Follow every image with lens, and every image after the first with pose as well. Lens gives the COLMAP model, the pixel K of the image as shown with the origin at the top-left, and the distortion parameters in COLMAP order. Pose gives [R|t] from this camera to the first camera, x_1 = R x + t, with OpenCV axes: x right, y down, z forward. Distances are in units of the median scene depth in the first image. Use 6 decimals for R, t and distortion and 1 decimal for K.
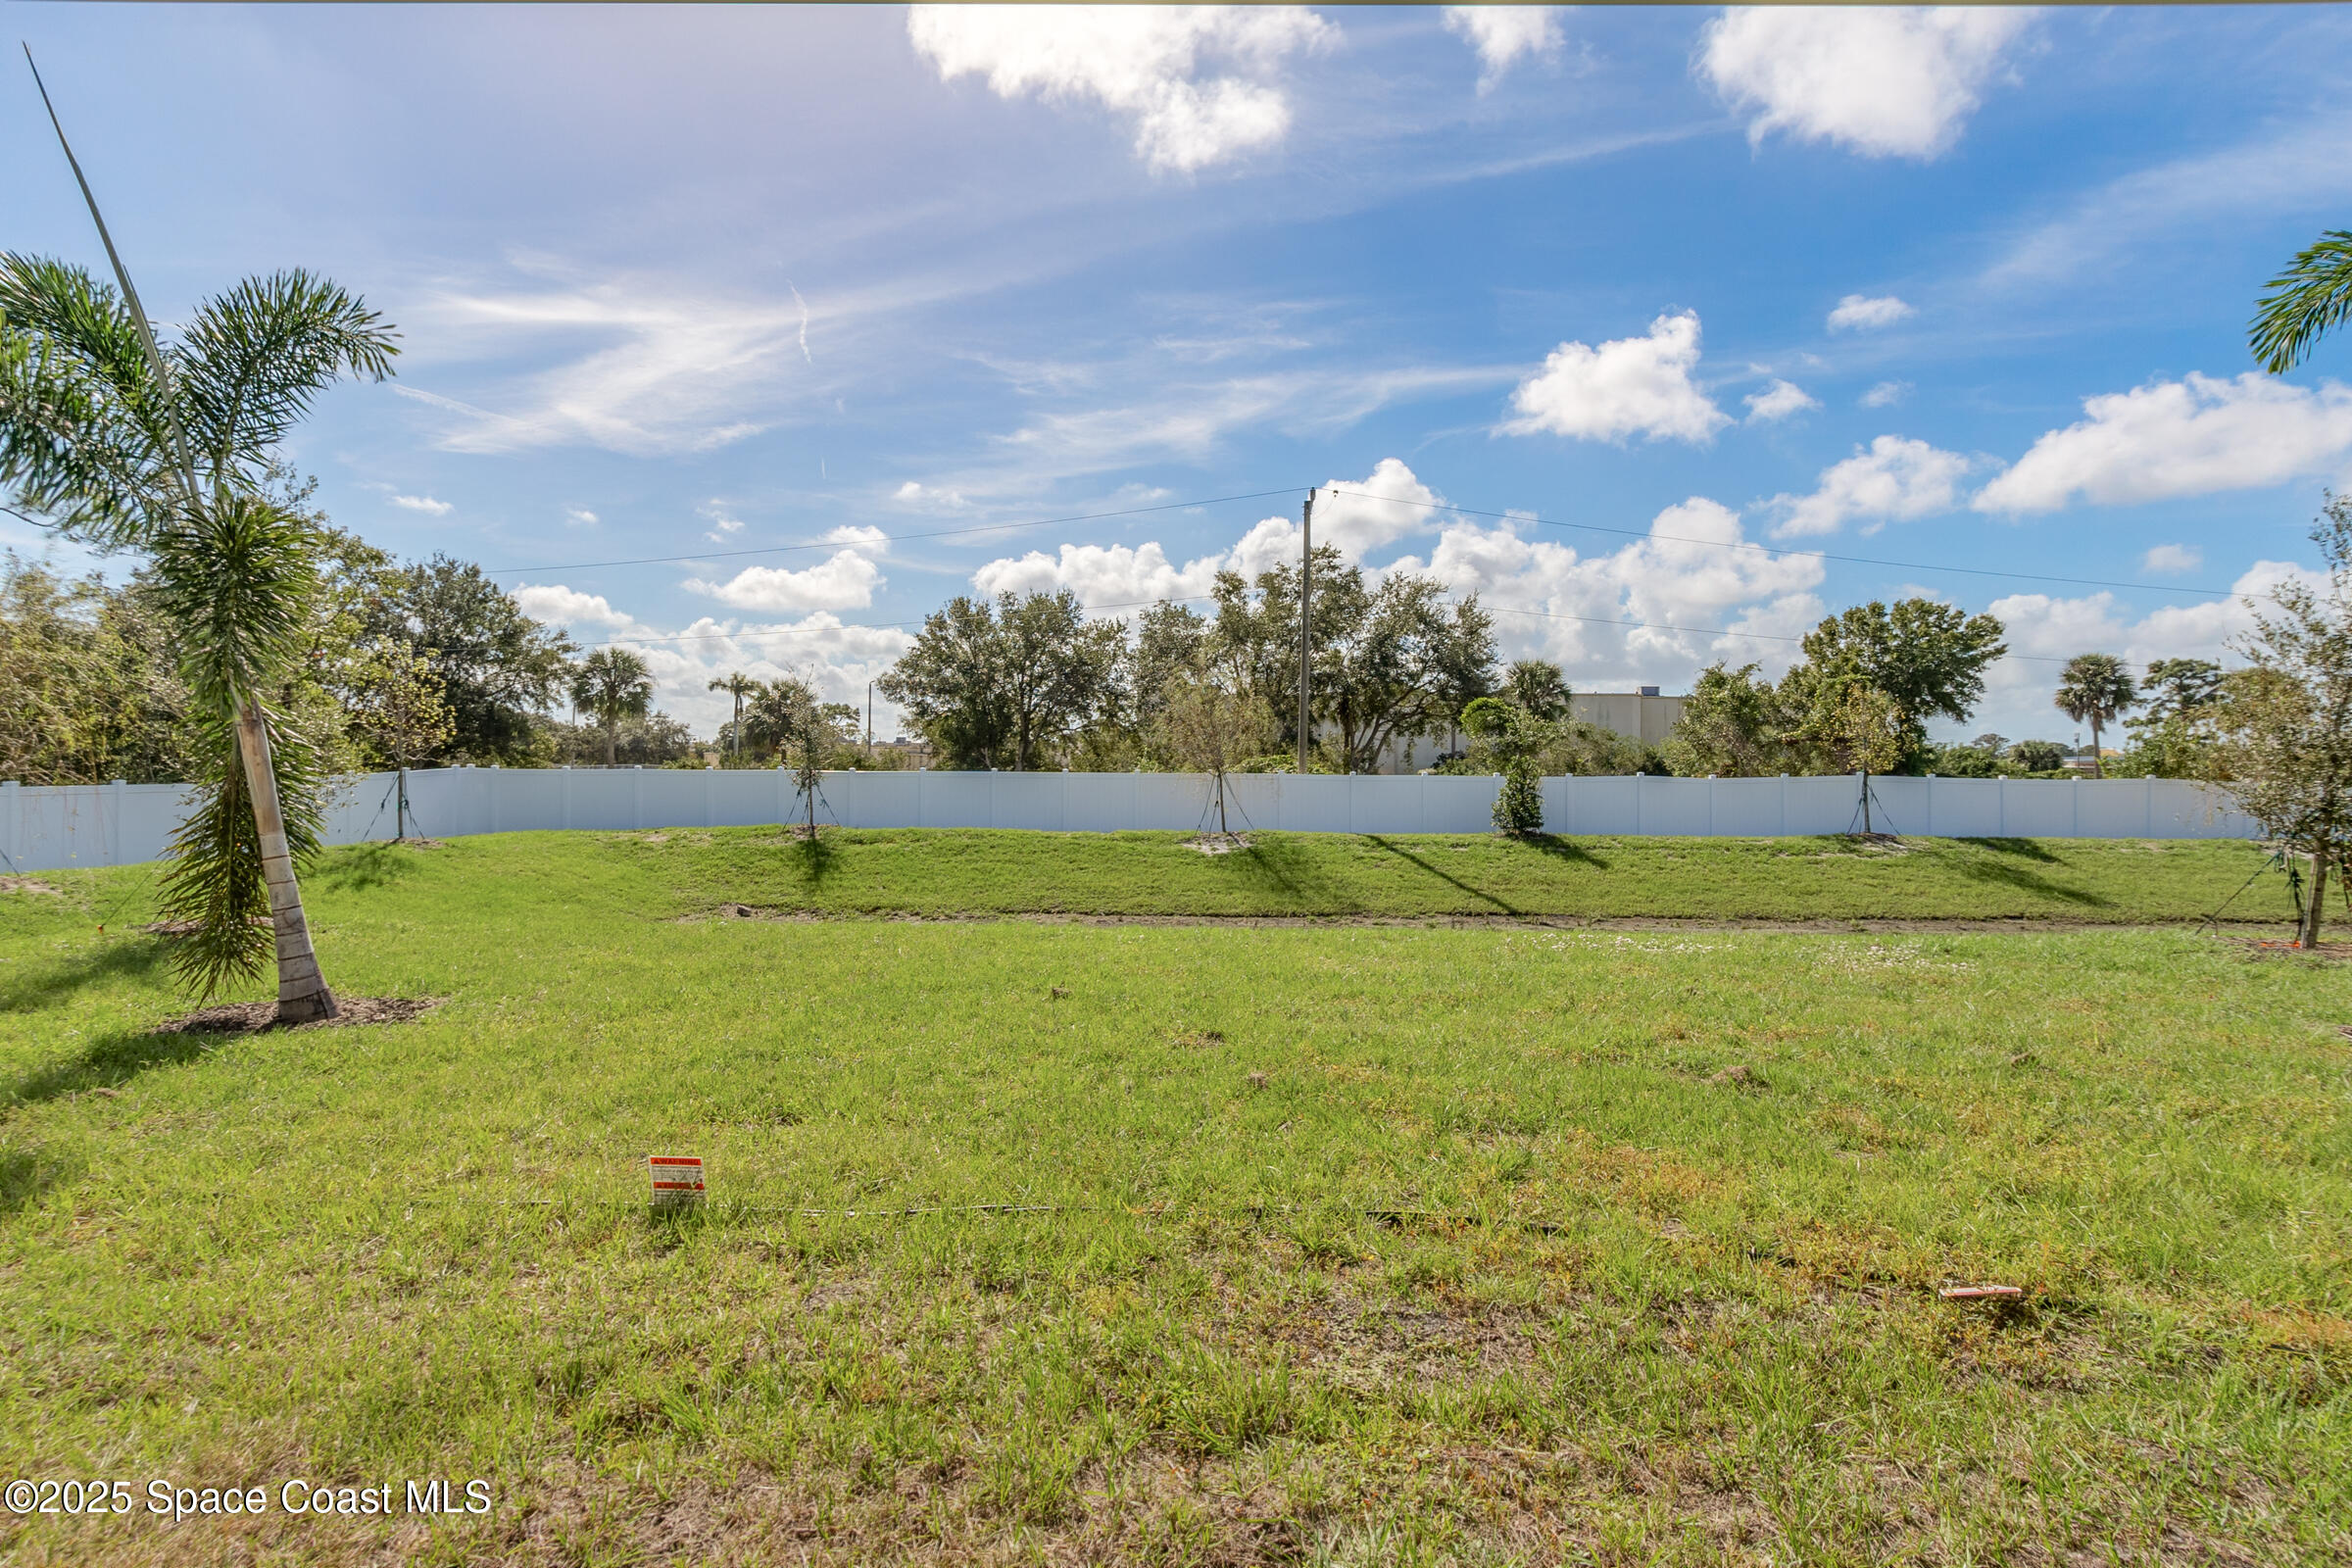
lens RADIAL K [[1161.3, 0, 1164.8], [0, 1161.3, 765.6], [0, 0, 1]] dist [0.001343, -0.000029]
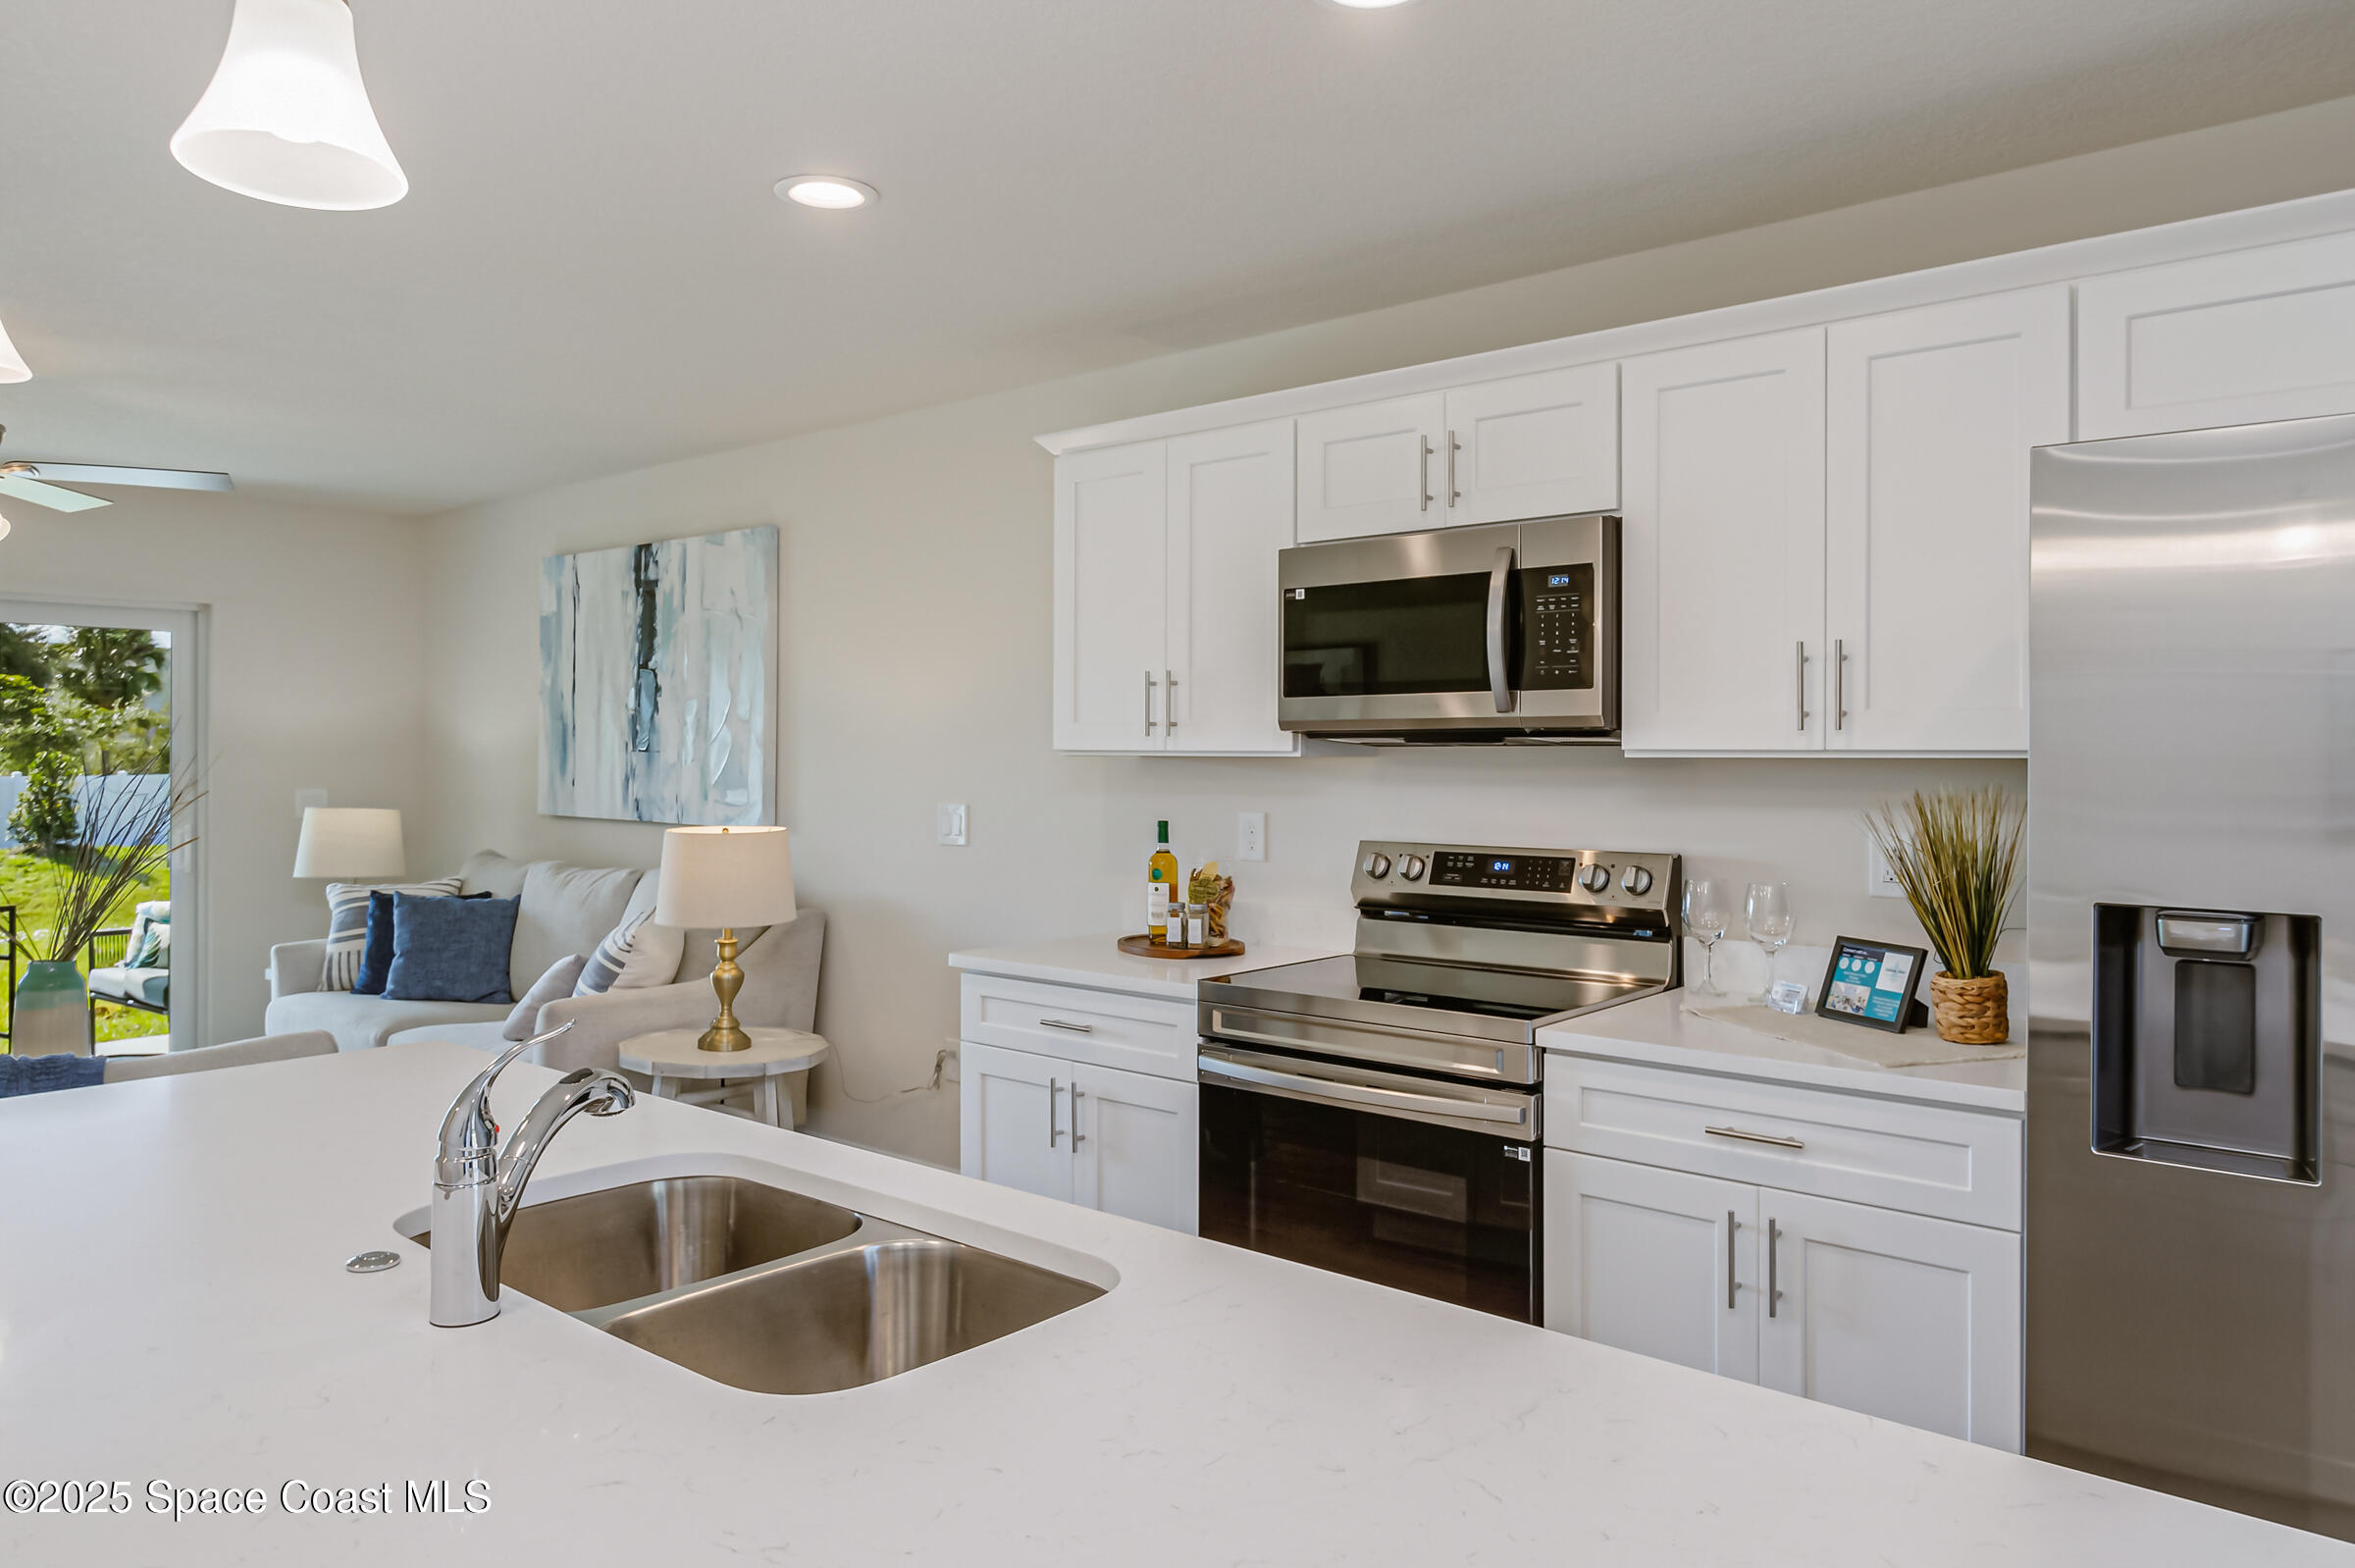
lens RADIAL K [[1573.3, 0, 1184.0], [0, 1573.3, 756.9], [0, 0, 1]] dist [0.004220, -0.001401]
pose [[0.630608, -0.007377, 0.776067, -0.024246], [0.001502, 0.999965, 0.008285, -0.006547], [-0.776100, -0.004059, 0.630596, -0.158345]]
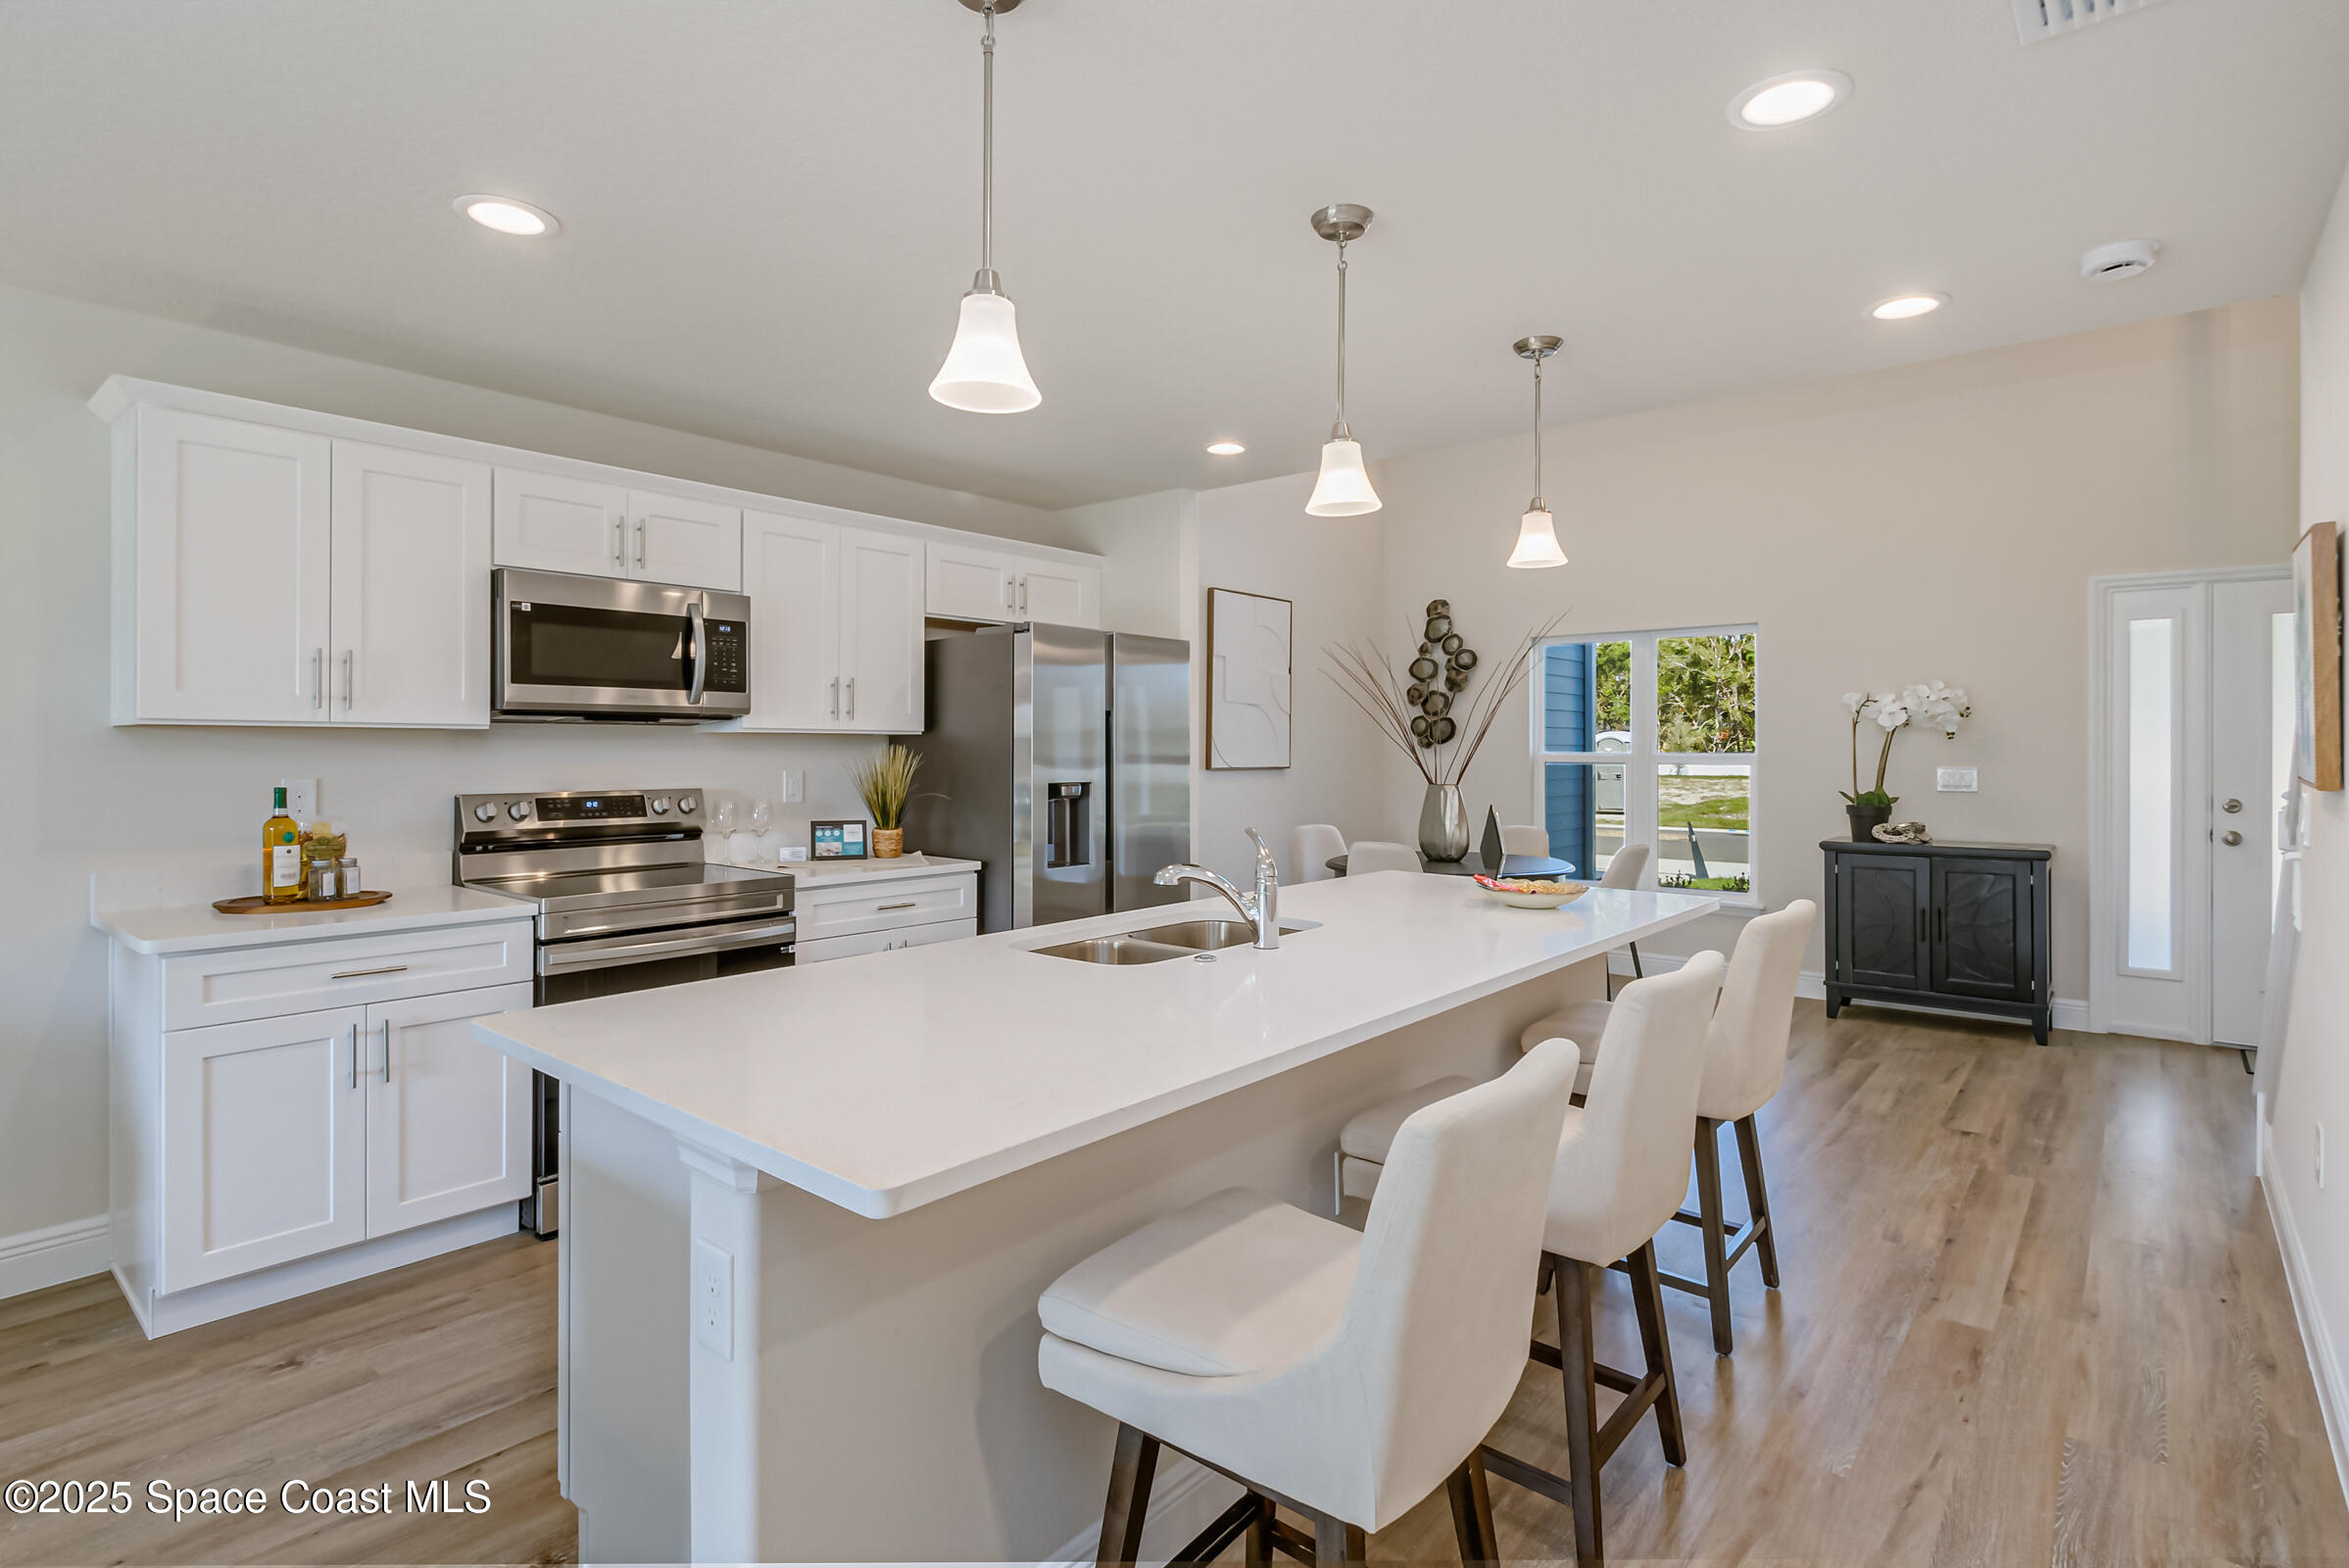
lens RADIAL K [[1135.6, 0, 1178.8], [0, 1135.6, 752.7], [0, 0, 1]] dist [0.000972, -0.000190]
pose [[-0.778149, -0.012535, 0.627954, -0.037733], [-0.009307, 0.999921, 0.008426, -0.005584], [-0.628010, 0.000712, -0.778205, -0.096000]]
